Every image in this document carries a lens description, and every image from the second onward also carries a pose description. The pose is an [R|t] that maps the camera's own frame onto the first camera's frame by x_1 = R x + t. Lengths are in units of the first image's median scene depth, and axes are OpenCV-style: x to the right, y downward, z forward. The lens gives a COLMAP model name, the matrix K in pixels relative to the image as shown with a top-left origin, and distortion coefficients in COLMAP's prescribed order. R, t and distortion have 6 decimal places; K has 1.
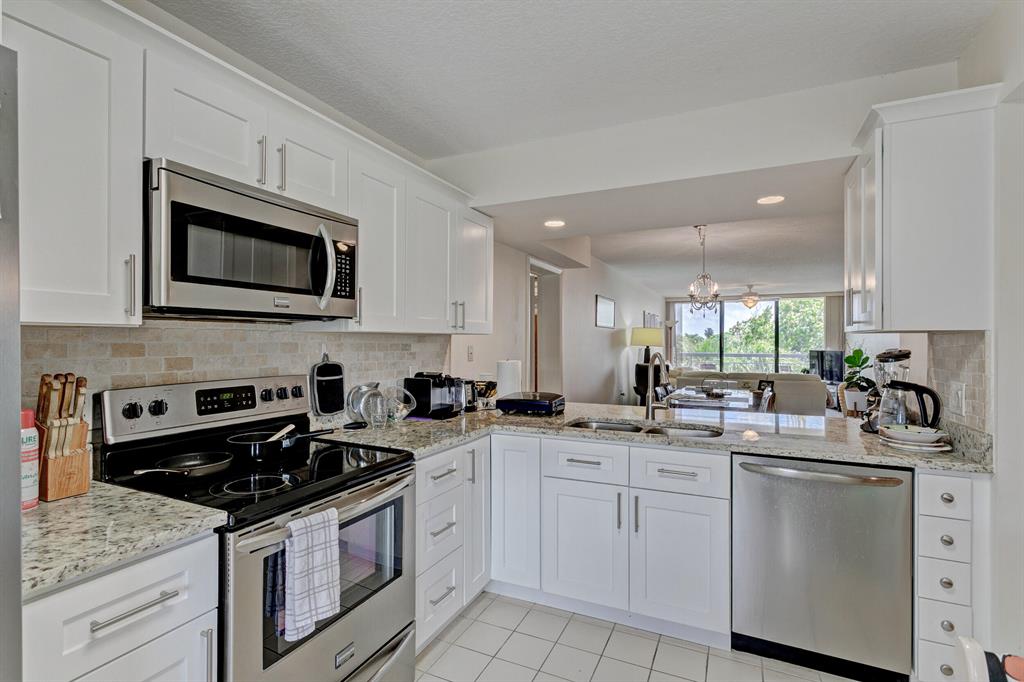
lens RADIAL K [[487.4, 0, 512.0], [0, 487.4, 341.0], [0, 0, 1]] dist [-0.000947, -0.000067]
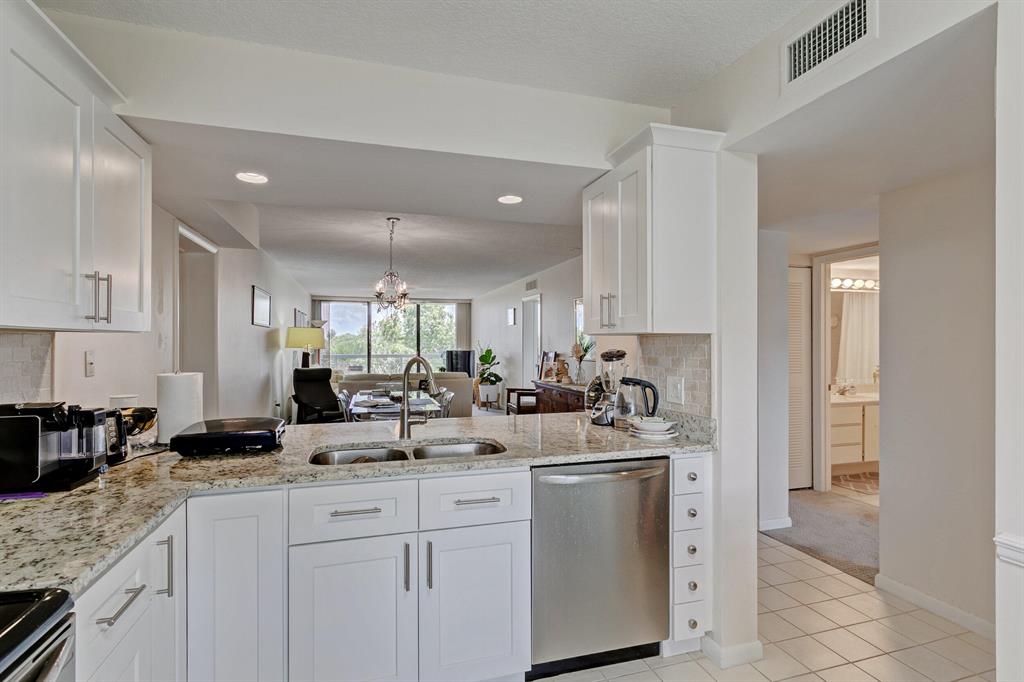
lens RADIAL K [[494.1, 0, 512.0], [0, 494.1, 341.0], [0, 0, 1]] dist [0.000839, 0.000335]
pose [[0.742671, 0.000564, 0.669656, -0.127369], [0.000938, 0.999998, -0.001882, -0.001008], [-0.669656, 0.002026, 0.742669, 0.235099]]
